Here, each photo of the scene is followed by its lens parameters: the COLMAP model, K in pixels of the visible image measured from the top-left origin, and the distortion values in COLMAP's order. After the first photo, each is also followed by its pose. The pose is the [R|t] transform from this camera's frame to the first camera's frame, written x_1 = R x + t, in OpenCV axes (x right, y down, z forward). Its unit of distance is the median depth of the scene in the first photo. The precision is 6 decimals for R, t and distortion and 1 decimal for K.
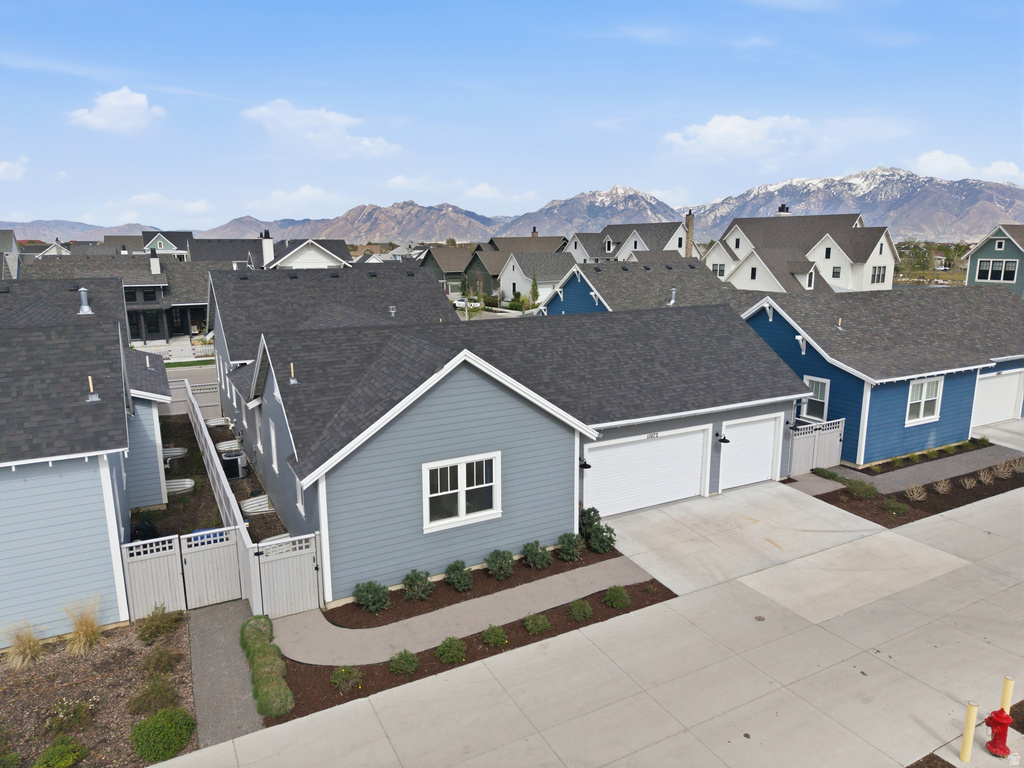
lens RADIAL K [[684.0, 0, 519.2], [0, 684.0, 381.8], [0, 0, 1]] dist [0.026293, -0.035835]
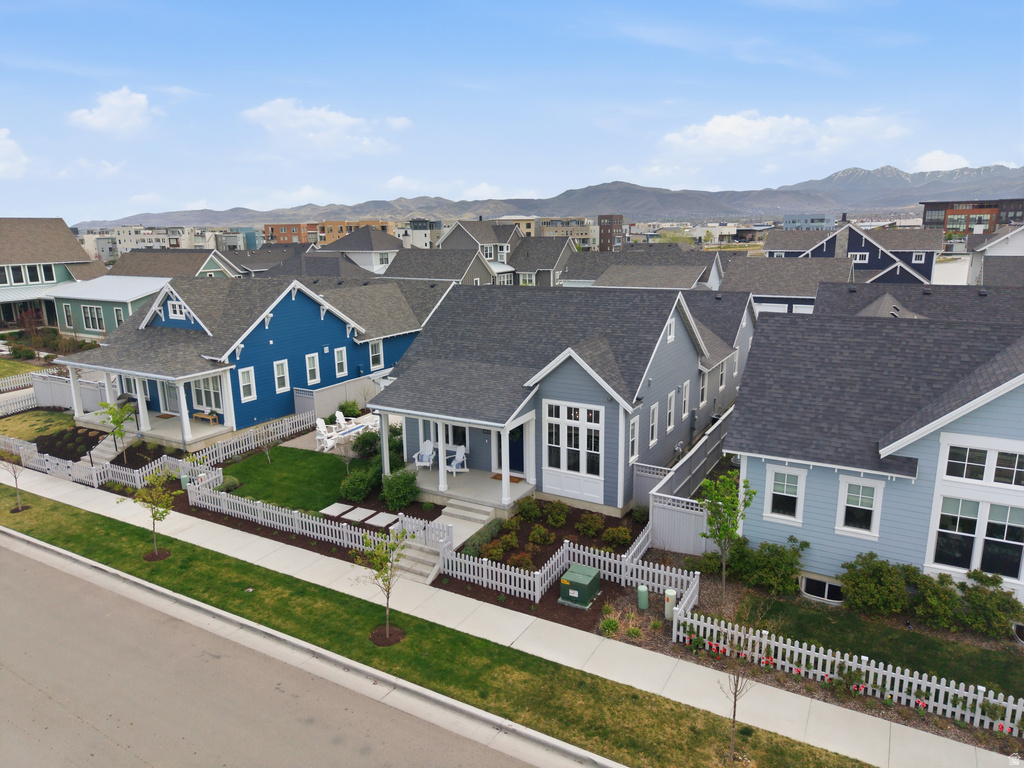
lens RADIAL K [[684.0, 0, 510.7], [0, 684.0, 382.8], [0, 0, 1]] dist [0.026293, -0.035835]
pose [[-0.513148, -0.176243, 0.840011, -1.478131], [0.189279, 0.931359, 0.311036, -0.488072], [-0.837170, 0.318604, -0.444566, 2.159458]]
